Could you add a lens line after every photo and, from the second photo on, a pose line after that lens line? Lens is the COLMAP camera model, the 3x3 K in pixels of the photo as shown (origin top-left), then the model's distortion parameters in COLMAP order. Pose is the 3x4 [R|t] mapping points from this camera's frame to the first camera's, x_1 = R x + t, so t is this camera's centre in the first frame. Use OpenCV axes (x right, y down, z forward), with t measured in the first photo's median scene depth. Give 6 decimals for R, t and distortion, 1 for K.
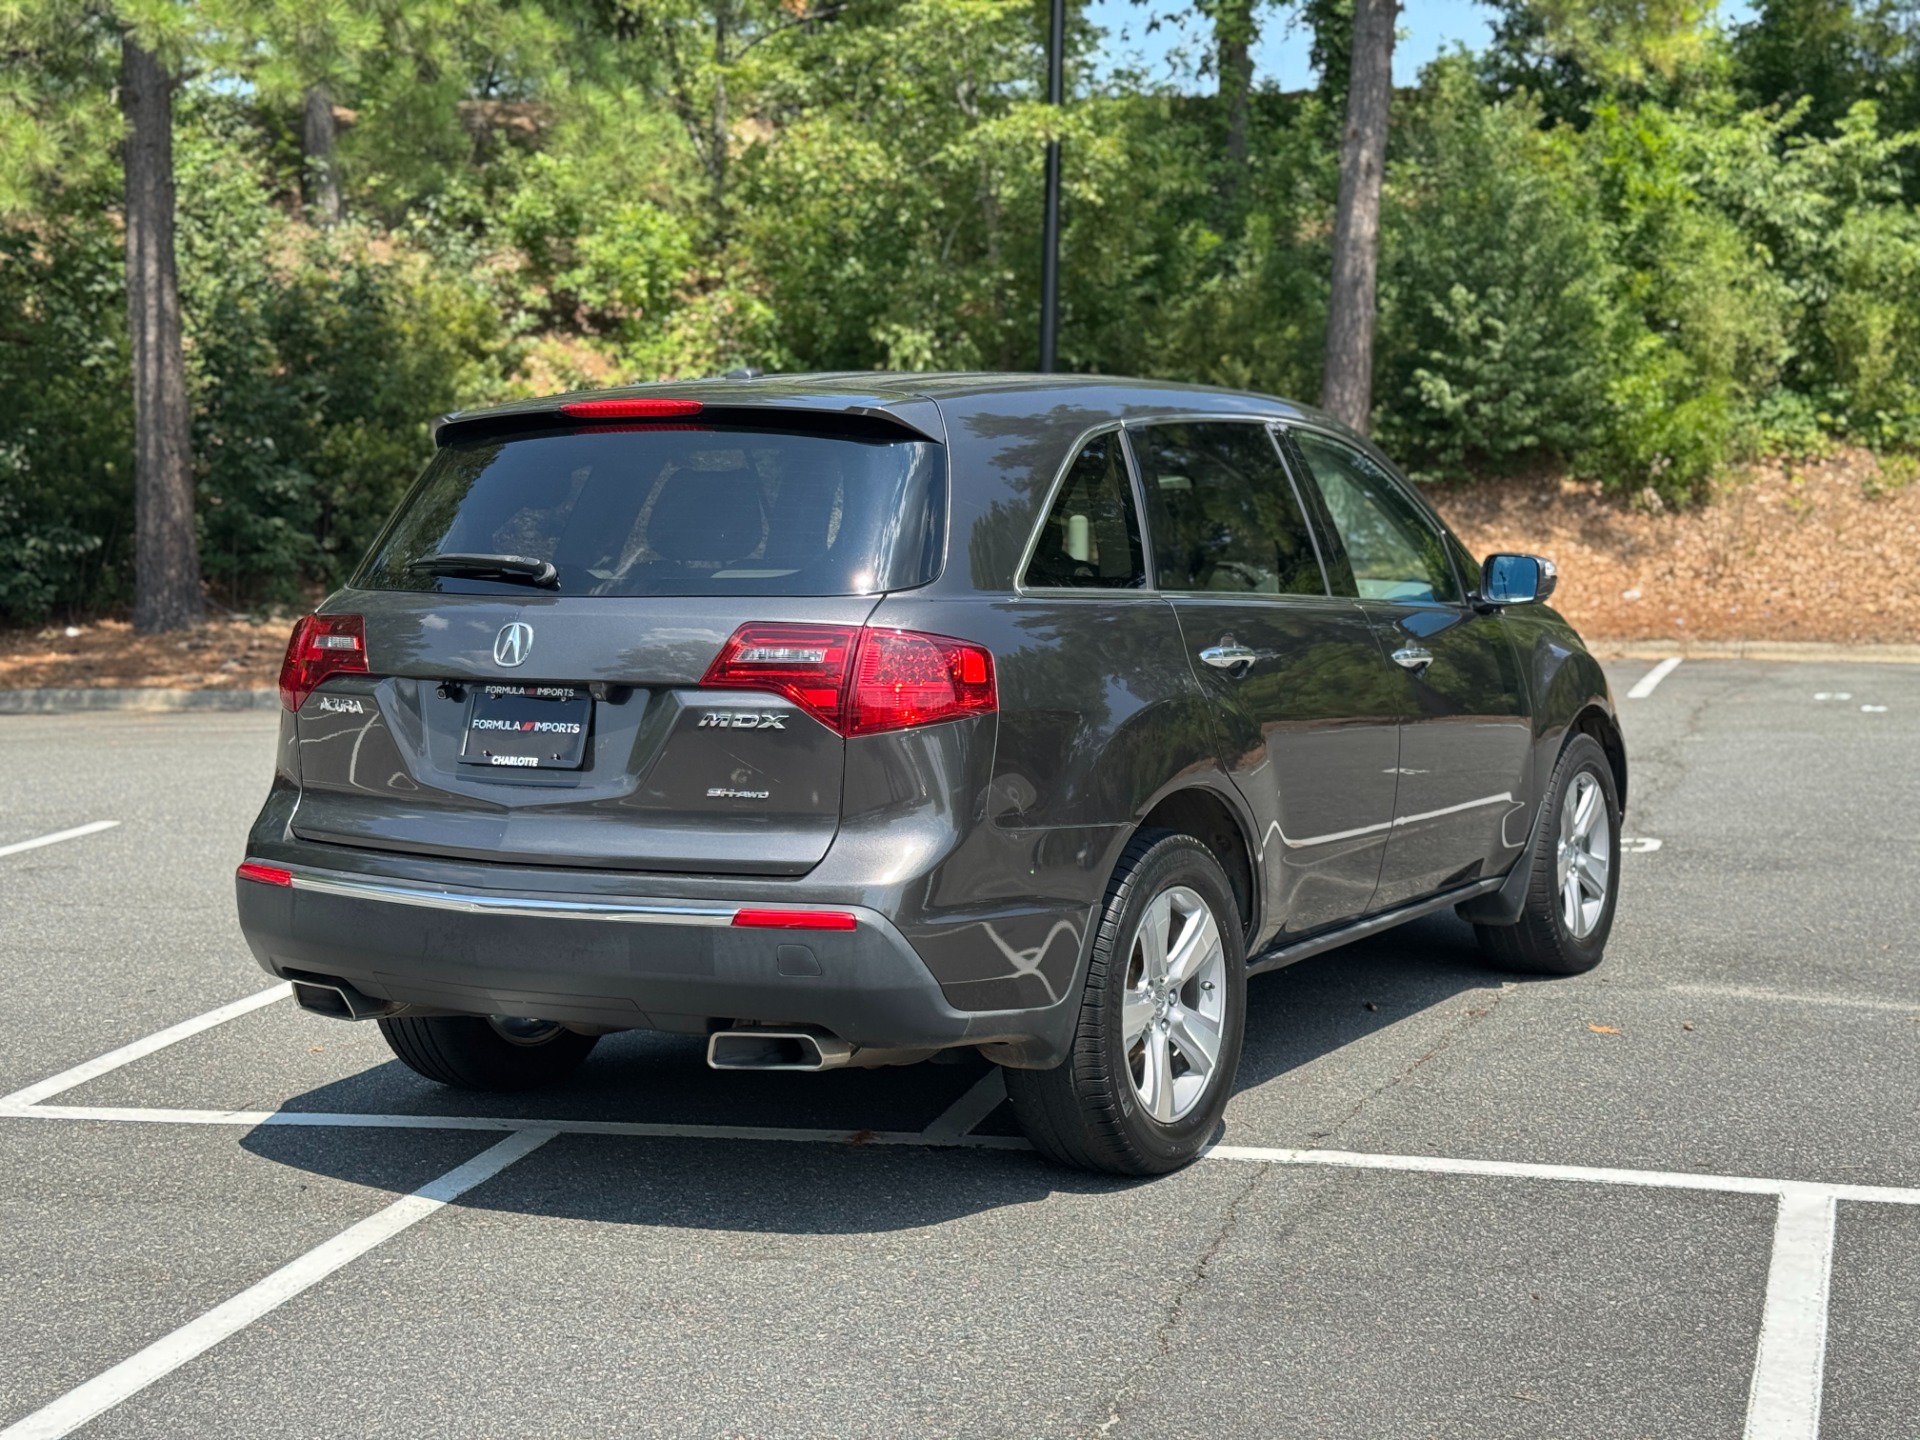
lens RADIAL K [[2692.5, 0, 960.0], [0, 2692.5, 720.0], [0, 0, 1]] dist [0.196365, -0.417128]
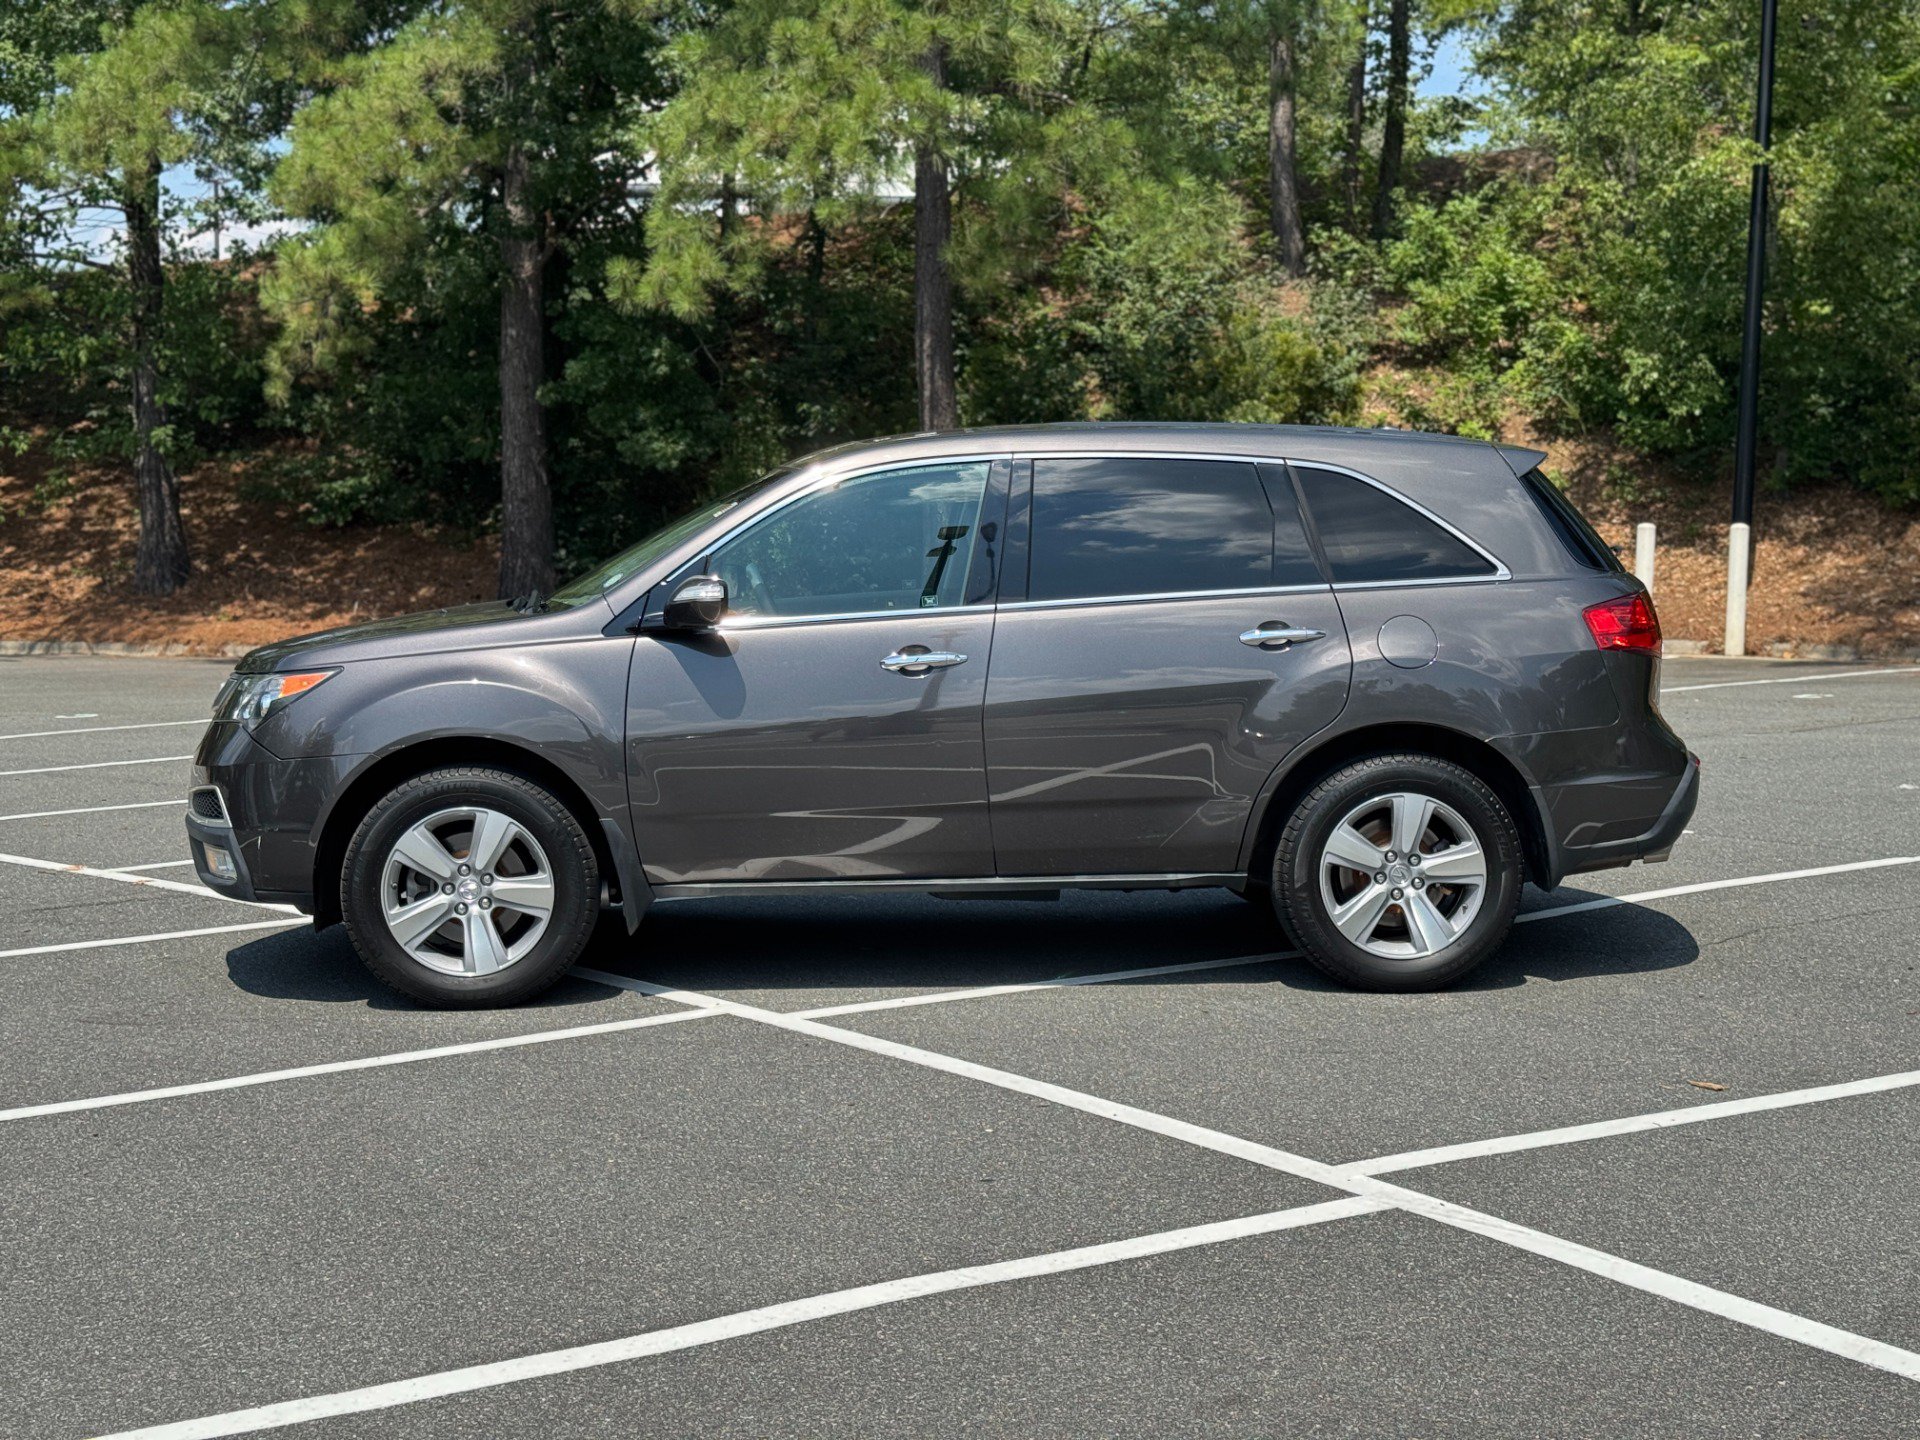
lens RADIAL K [[2681.7, 0, 956.3], [0, 2681.7, 722.4], [0, 0, 1]] dist [0.208568, -0.453958]
pose [[0.837846, 0.041721, -0.544311, 0.327268], [-0.042693, 0.999029, 0.010858, 0.001968], [0.544235, 0.014141, 0.838813, -0.051084]]
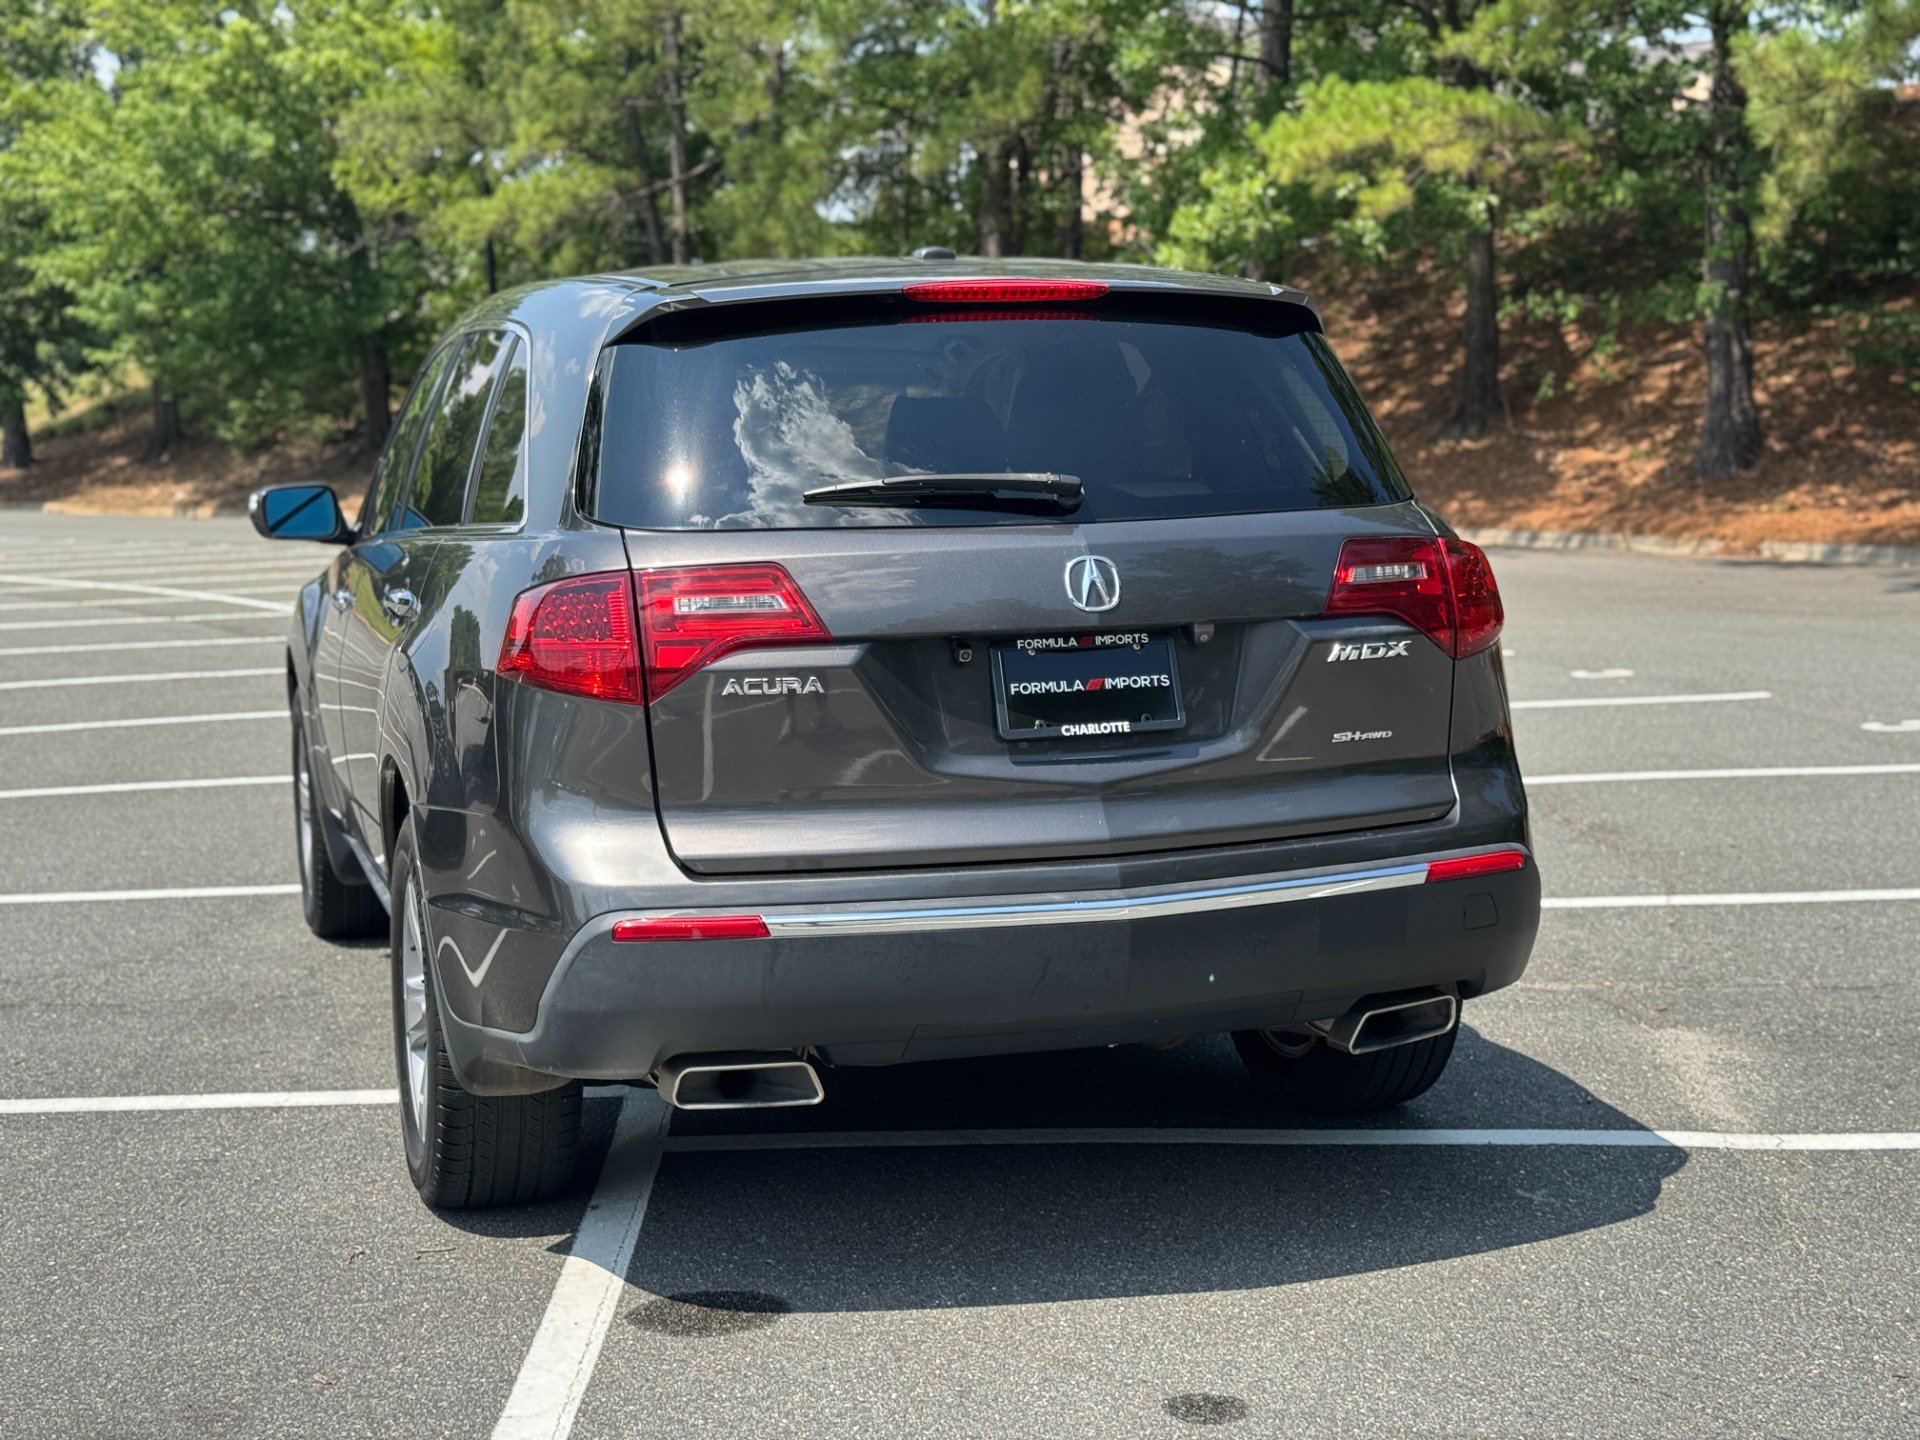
lens RADIAL K [[2681.7, 0, 956.3], [0, 2681.7, 722.4], [0, 0, 1]] dist [0.208568, -0.453958]
pose [[0.312137, 0.110006, -0.943647, 0.270428], [-0.062385, 0.993503, 0.095182, -0.014319], [0.947986, 0.029159, 0.316972, 0.159778]]
